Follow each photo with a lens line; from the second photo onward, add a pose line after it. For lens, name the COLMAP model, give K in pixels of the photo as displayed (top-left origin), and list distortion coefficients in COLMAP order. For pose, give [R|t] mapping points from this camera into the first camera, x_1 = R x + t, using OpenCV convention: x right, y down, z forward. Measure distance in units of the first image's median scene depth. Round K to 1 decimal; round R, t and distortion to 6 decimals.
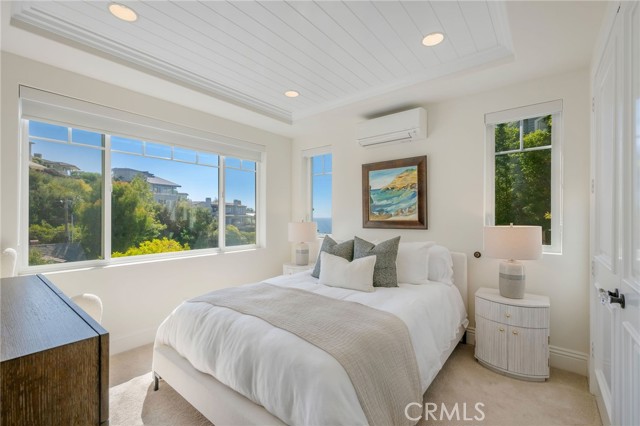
lens RADIAL K [[274.0, 0, 320.7], [0, 274.0, 214.5], [0, 0, 1]] dist [0.001226, 0.000006]
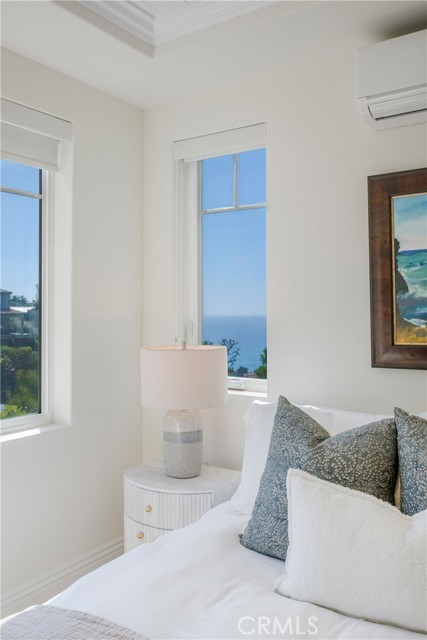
lens RADIAL K [[560.3, 0, 212.4], [0, 560.3, 298.2], [0, 0, 1]] dist [-0.009883, -0.000629]
pose [[0.996765, 0.000226, 0.080375, -0.086915], [0.001263, 0.999829, -0.018467, -0.020364], [-0.080365, 0.018509, 0.996594, 0.317862]]
